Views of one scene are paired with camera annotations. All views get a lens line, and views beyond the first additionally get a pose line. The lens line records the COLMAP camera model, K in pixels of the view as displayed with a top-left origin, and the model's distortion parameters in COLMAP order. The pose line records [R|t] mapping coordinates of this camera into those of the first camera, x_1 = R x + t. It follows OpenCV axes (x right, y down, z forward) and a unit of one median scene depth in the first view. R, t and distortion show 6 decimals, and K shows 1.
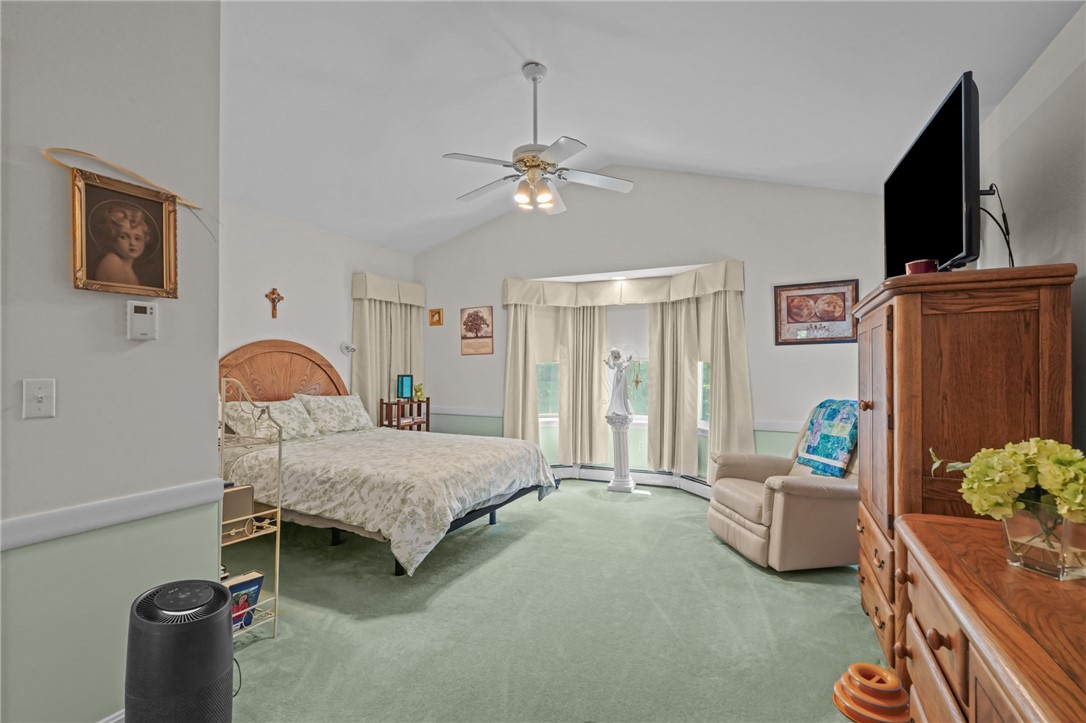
lens RADIAL K [[493.1, 0, 544.0], [0, 493.1, 367.4], [0, 0, 1]] dist [-0.007088, 0.002364]
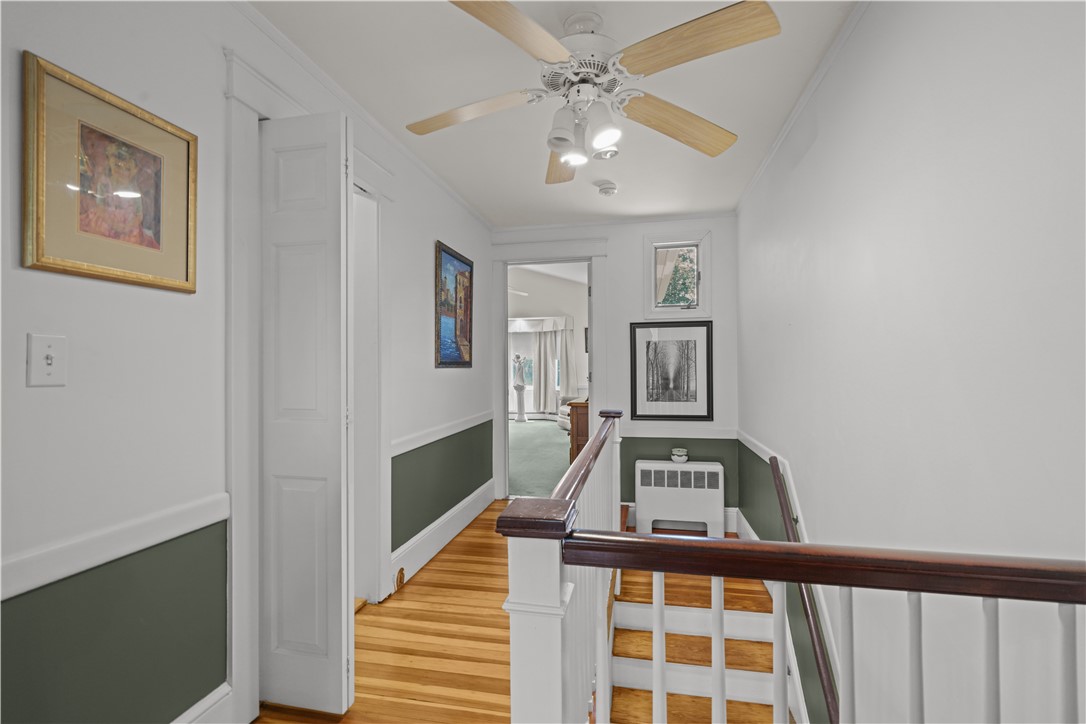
lens RADIAL K [[493.1, 0, 546.9], [0, 493.1, 361.0], [0, 0, 1]] dist [-0.007088, 0.002364]
pose [[0.973097, -0.006406, 0.230308, -0.224977], [0.007389, 0.999967, -0.003403, 0.000621], [-0.230278, 0.005013, 0.973112, -1.099984]]
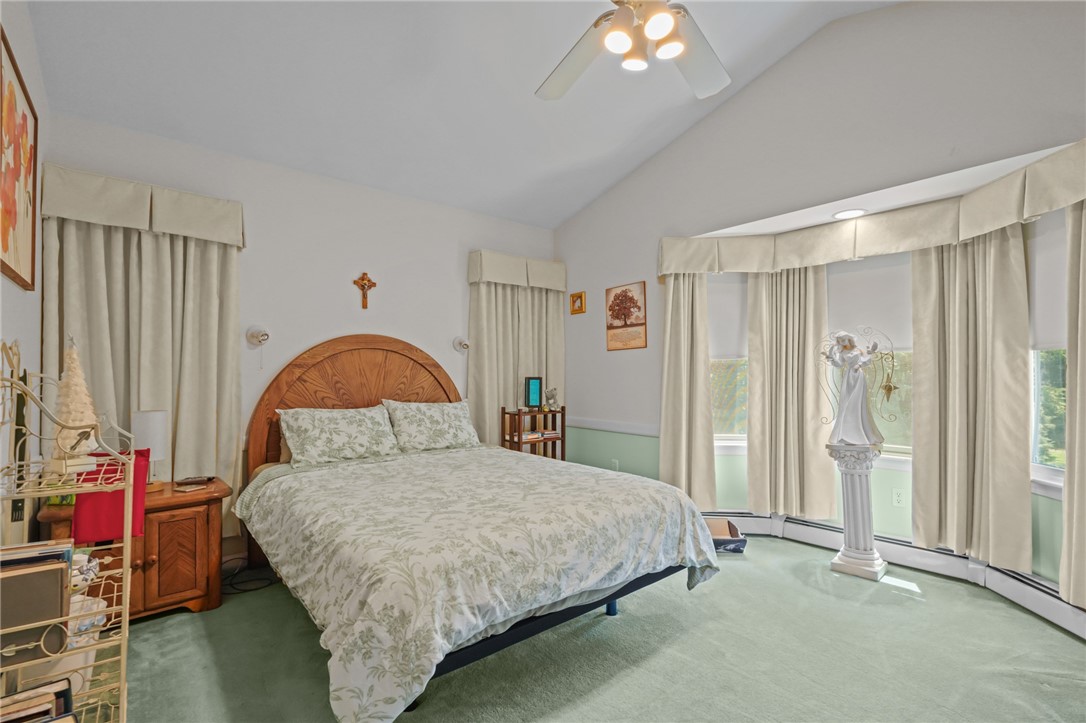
lens RADIAL K [[493.1, 0, 541.6], [0, 493.1, 369.1], [0, 0, 1]] dist [-0.007088, 0.002364]
pose [[0.906674, -0.008264, -0.421751, 0.065724], [0.005503, 0.999955, -0.007762, 0.009090], [0.421796, 0.004717, 0.906678, 0.316297]]
